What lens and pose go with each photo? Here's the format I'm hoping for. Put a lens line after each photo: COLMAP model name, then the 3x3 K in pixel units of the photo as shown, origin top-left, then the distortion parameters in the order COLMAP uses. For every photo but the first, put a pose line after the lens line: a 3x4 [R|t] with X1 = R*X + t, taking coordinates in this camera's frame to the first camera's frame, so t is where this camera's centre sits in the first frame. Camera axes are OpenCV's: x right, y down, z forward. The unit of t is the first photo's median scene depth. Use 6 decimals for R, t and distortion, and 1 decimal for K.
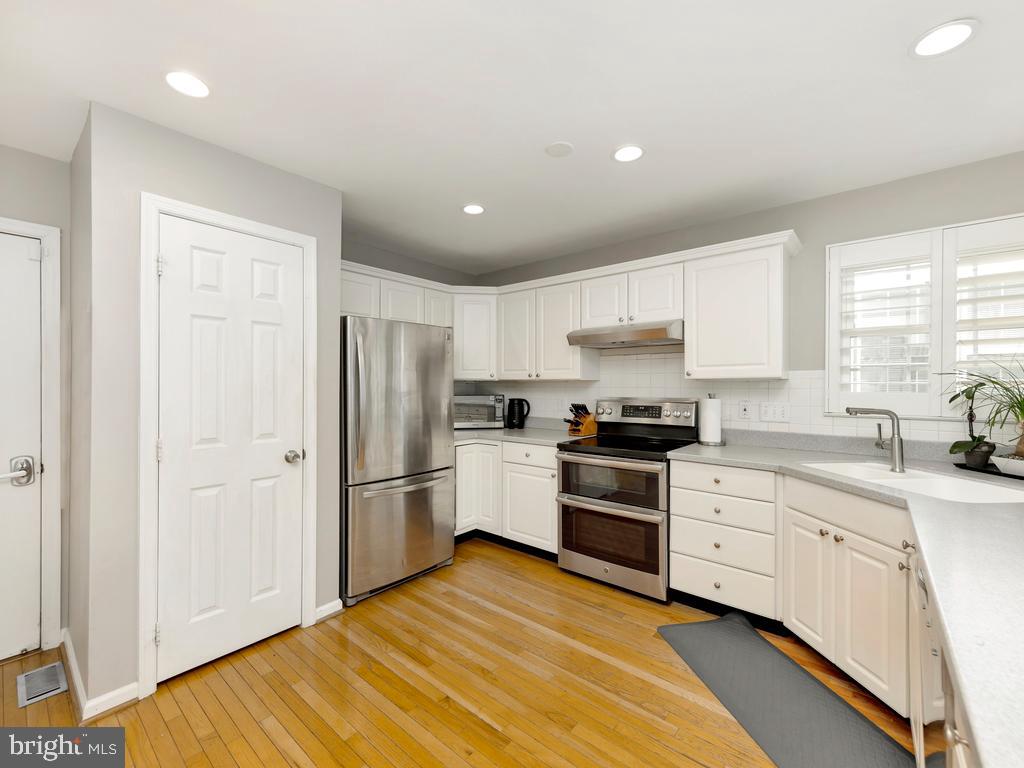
lens RADIAL K [[421.2, 0, 512.9], [0, 421.2, 385.2], [0, 0, 1]] dist [0.007973, -0.002339]
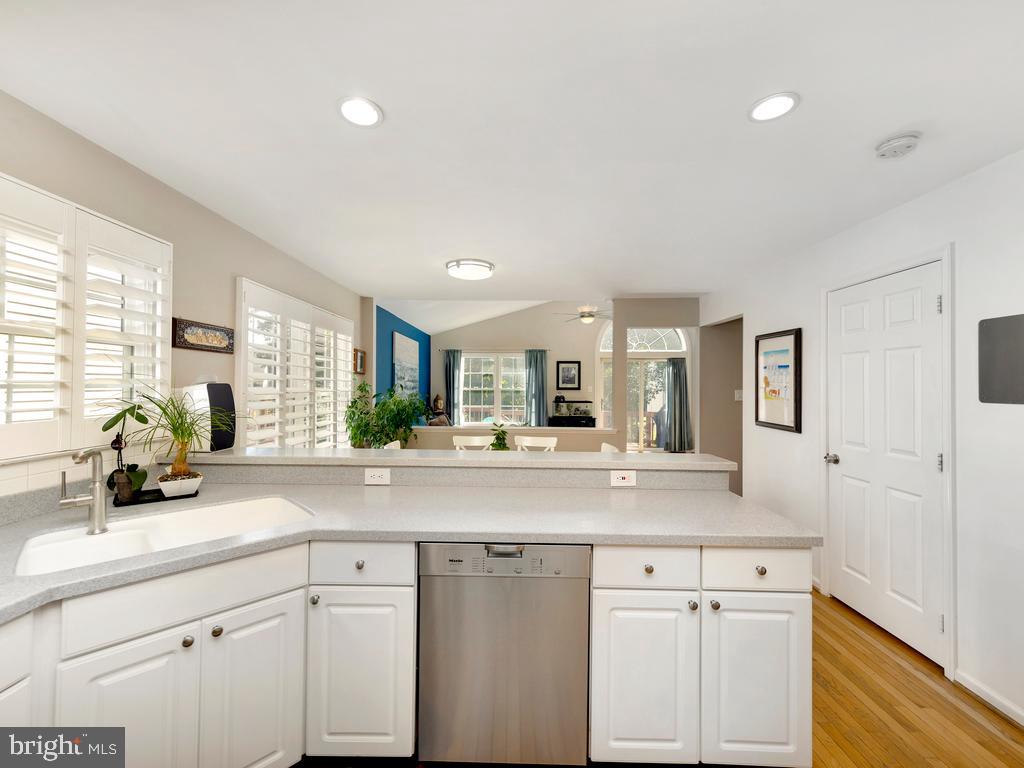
lens RADIAL K [[421.2, 0, 491.4], [0, 421.2, 385.6], [0, 0, 1]] dist [0.007973, -0.002339]
pose [[-0.611304, -0.008892, 0.791346, -0.081858], [-0.007339, 0.999958, 0.005566, -0.060585], [-0.791361, -0.002405, -0.611344, 0.973033]]
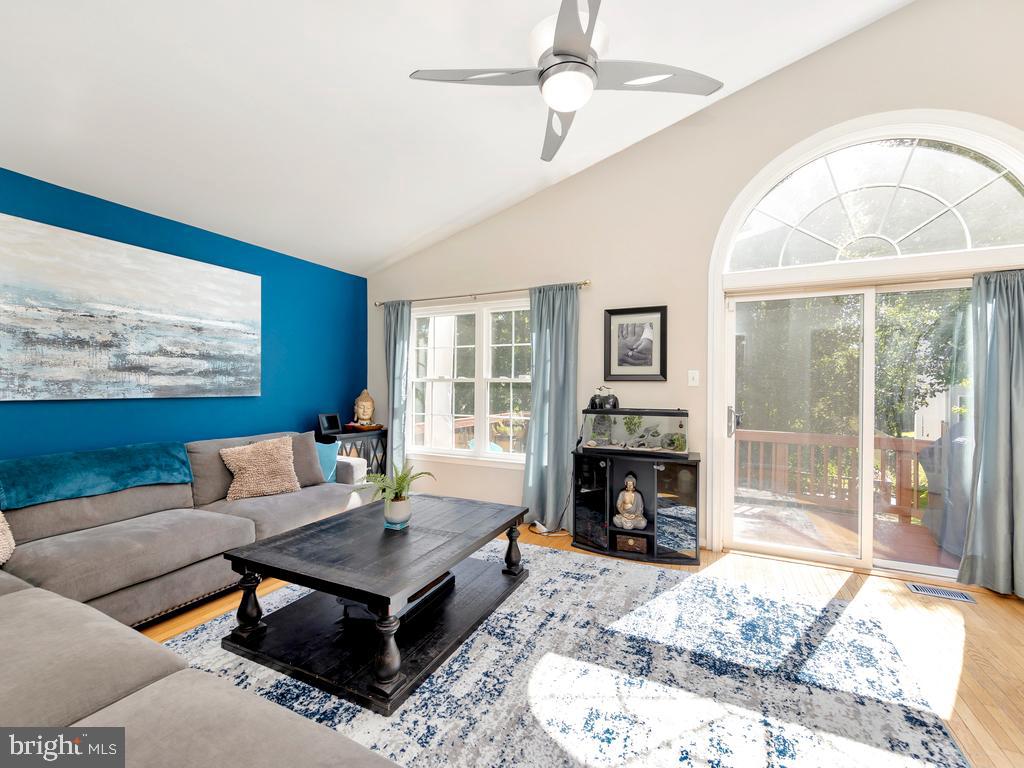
lens RADIAL K [[420.4, 0, 508.9], [0, 420.4, 379.0], [0, 0, 1]] dist [-0.001655, -0.000533]
pose [[-0.240687, 0.008548, 0.970565, 1.329302], [-0.008504, 0.999904, -0.010915, 0.015486], [-0.970566, -0.010881, -0.240591, -1.385683]]
